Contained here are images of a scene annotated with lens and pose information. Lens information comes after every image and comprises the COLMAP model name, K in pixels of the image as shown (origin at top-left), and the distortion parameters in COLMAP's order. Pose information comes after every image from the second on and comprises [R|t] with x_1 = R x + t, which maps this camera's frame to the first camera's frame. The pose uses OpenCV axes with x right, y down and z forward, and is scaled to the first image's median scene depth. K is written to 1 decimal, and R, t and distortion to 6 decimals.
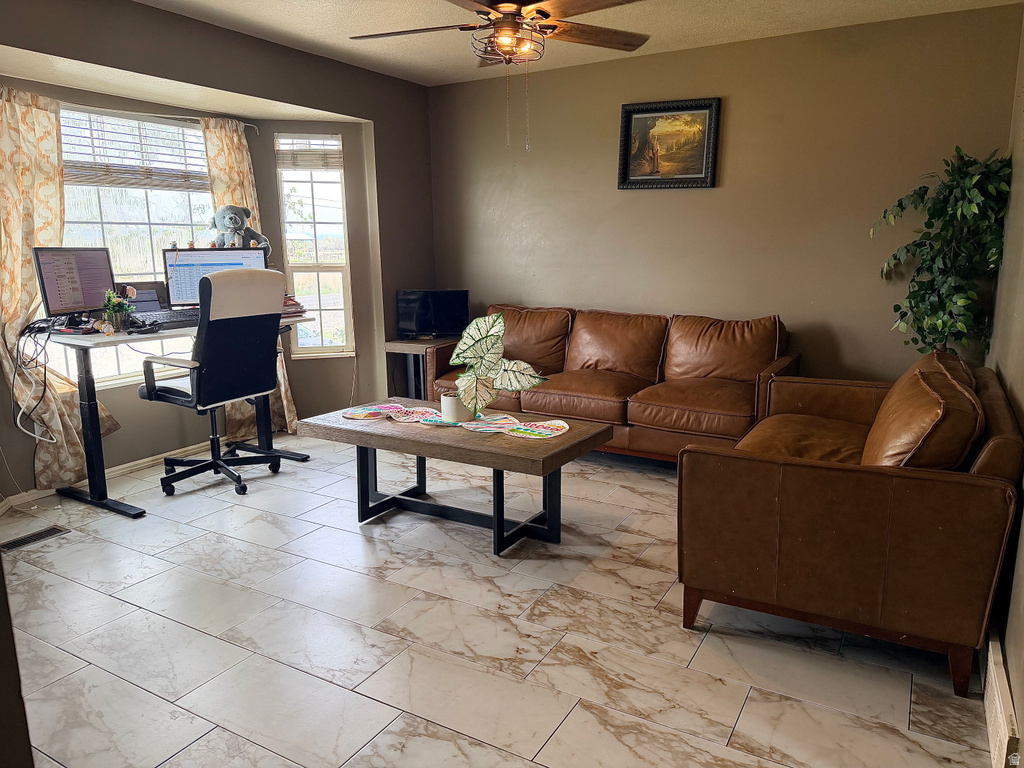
lens RADIAL K [[725.0, 0, 510.6], [0, 725.0, 390.0], [0, 0, 1]] dist [0.009979, -0.009540]
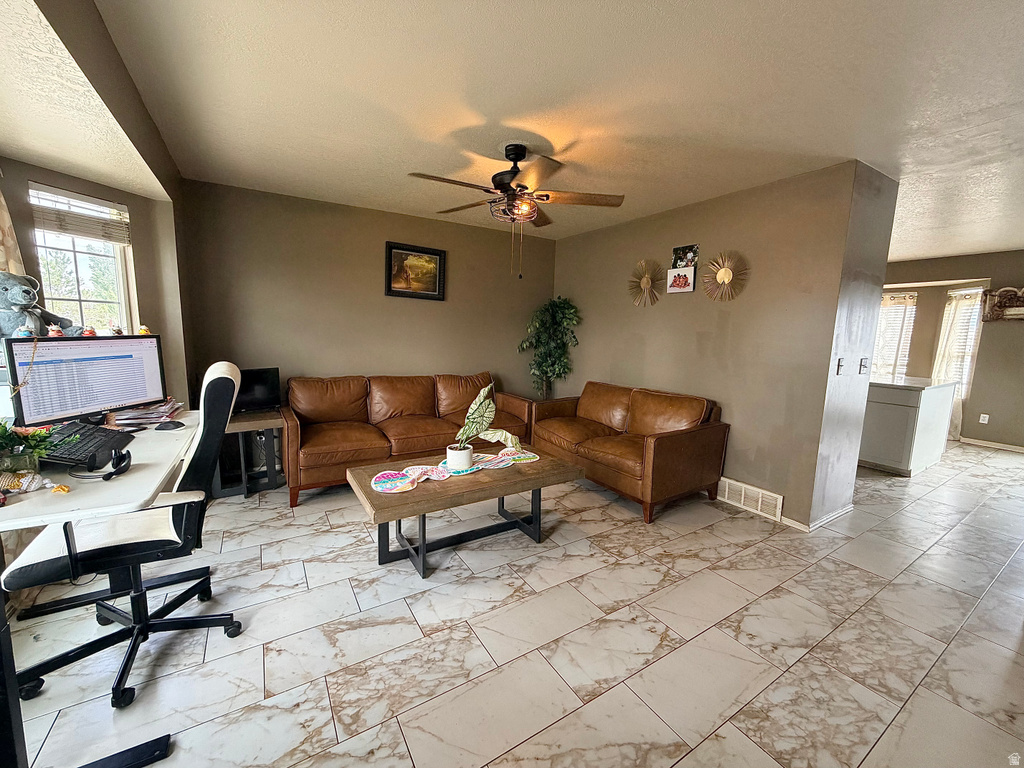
lens RADIAL K [[413.2, 0, 512.8], [0, 413.2, 372.7], [0, 0, 1]] dist [-0.005672, -0.000282]
pose [[0.458811, -0.076837, 0.885205, -0.541102], [0.141189, 0.989901, 0.012746, -0.098817], [-0.877245, 0.119133, 0.465026, 0.419626]]
